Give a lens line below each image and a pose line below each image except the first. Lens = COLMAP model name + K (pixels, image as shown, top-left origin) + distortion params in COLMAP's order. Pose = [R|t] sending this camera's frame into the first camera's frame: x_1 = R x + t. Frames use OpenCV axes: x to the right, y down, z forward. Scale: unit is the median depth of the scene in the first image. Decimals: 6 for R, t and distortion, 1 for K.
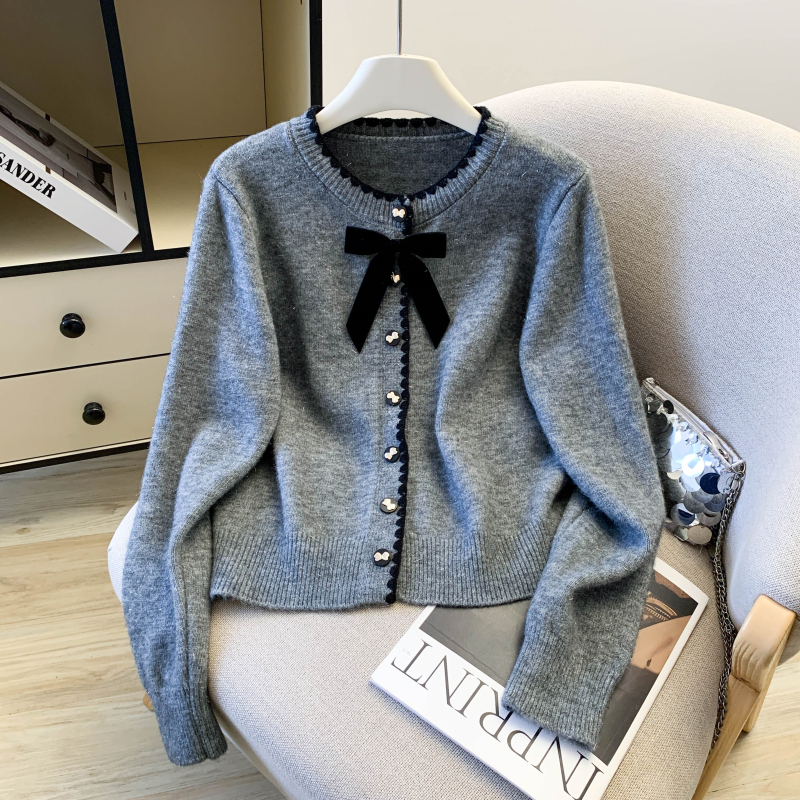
lens RADIAL K [[792.7, 0, 400.0], [0, 792.7, 400.0], [0, 0, 1]] dist [0.012208, -0.013450]
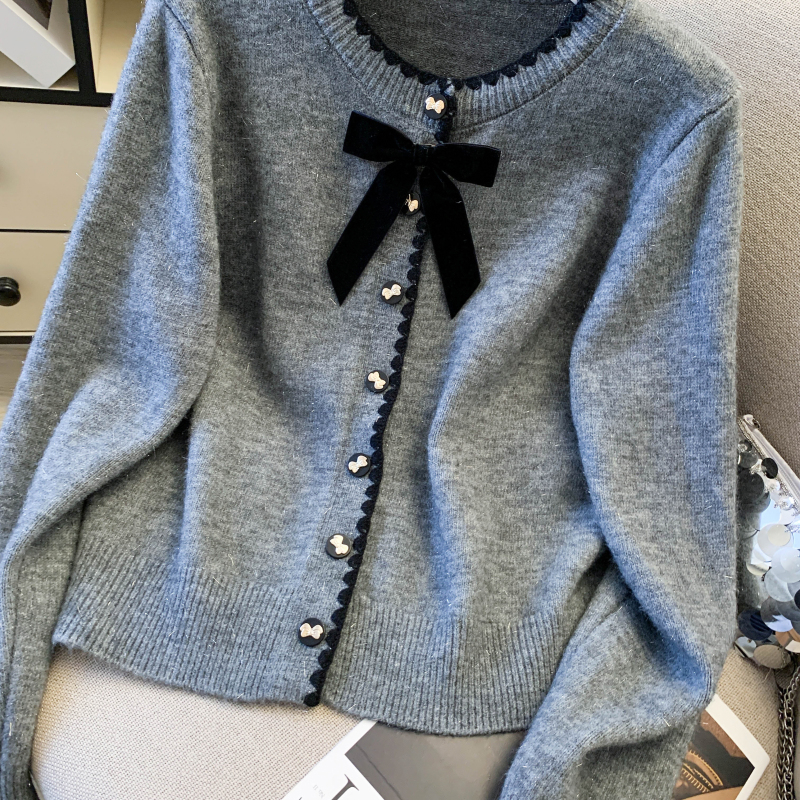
lens RADIAL K [[790.8, 0, 404.5], [0, 790.8, 383.9], [0, 0, 1]] dist [-0.020916, 0.002124]
pose [[0.983742, 0.179501, 0.005627, 0.011630], [-0.178577, 0.974398, 0.136597, -0.098317], [0.019036, -0.135381, 0.990611, 0.332245]]
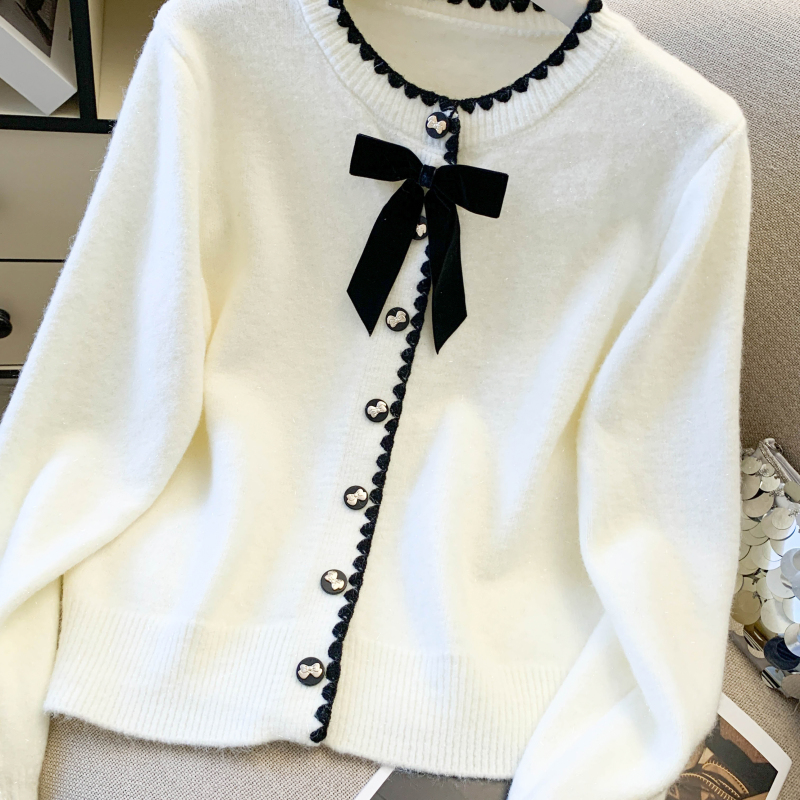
lens RADIAL K [[865.0, 0, 397.7], [0, 865.0, 382.6], [0, 0, 1]] dist [-0.024541, -0.007950]
pose [[0.985315, 0.170609, -0.006822, -0.000136], [-0.169364, 0.981635, 0.087795, -0.088820], [0.021675, -0.085350, 0.996115, 0.280446]]
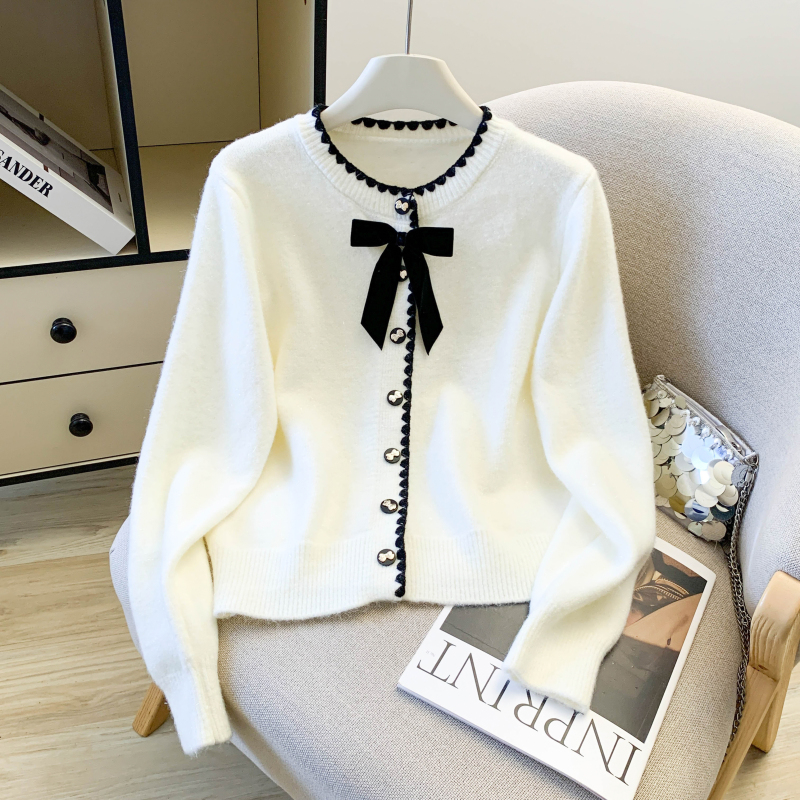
lens RADIAL K [[867.5, 0, 401.0], [0, 867.5, 402.6], [0, 0, 1]] dist [-0.002827, 0.012603]
pose [[0.999668, -0.003424, 0.025535, -0.038855], [0.004573, 0.998972, -0.045089, 0.056162], [-0.025355, 0.045191, 0.998657, -0.074901]]
